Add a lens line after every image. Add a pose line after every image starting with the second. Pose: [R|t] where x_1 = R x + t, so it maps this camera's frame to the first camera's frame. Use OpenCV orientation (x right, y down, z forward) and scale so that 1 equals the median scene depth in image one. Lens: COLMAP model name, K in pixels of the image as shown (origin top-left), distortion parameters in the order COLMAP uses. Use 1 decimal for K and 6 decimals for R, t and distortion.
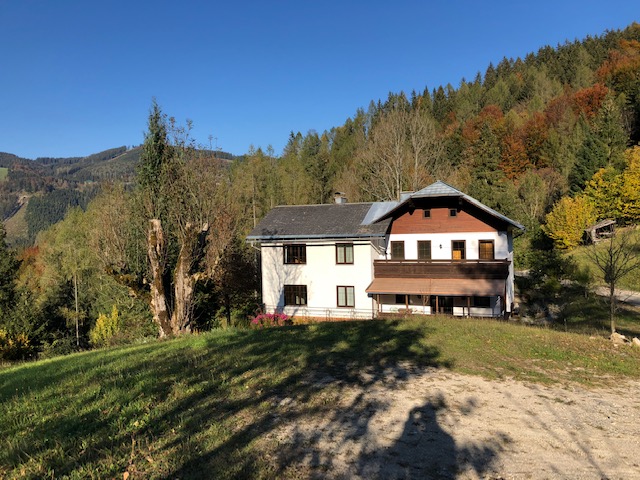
lens RADIAL K [[522.0, 0, 320.0], [0, 522.0, 240.0], [0, 0, 1]] dist [0.099703, -0.152801]
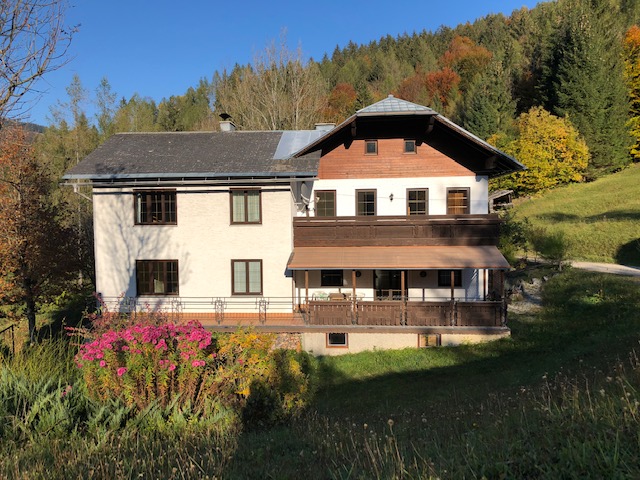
lens RADIAL K [[522.0, 0, 320.0], [0, 522.0, 240.0], [0, 0, 1]] dist [0.099703, -0.152801]
pose [[0.953193, -0.000837, 0.302361, -0.053078], [-0.006681, 0.999694, 0.023830, 0.049318], [-0.302288, -0.024735, 0.952896, 0.390638]]
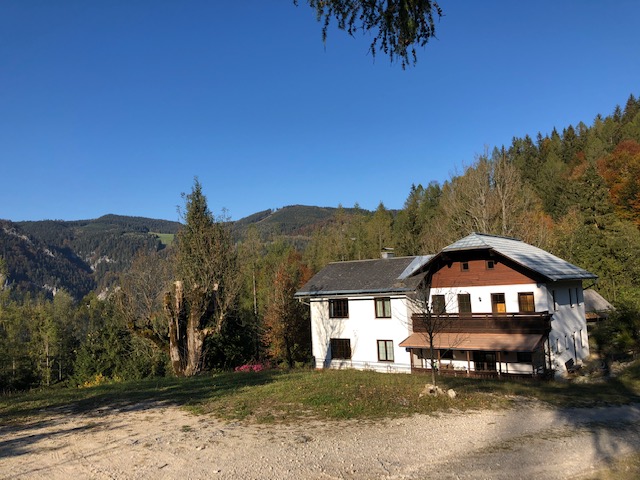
lens RADIAL K [[522.0, 0, 320.0], [0, 522.0, 240.0], [0, 0, 1]] dist [0.099703, -0.152801]
pose [[0.965460, -0.045755, -0.256501, 0.194535], [0.019694, 0.994459, -0.103264, -0.002513], [0.259805, 0.094646, 0.961012, -0.032965]]
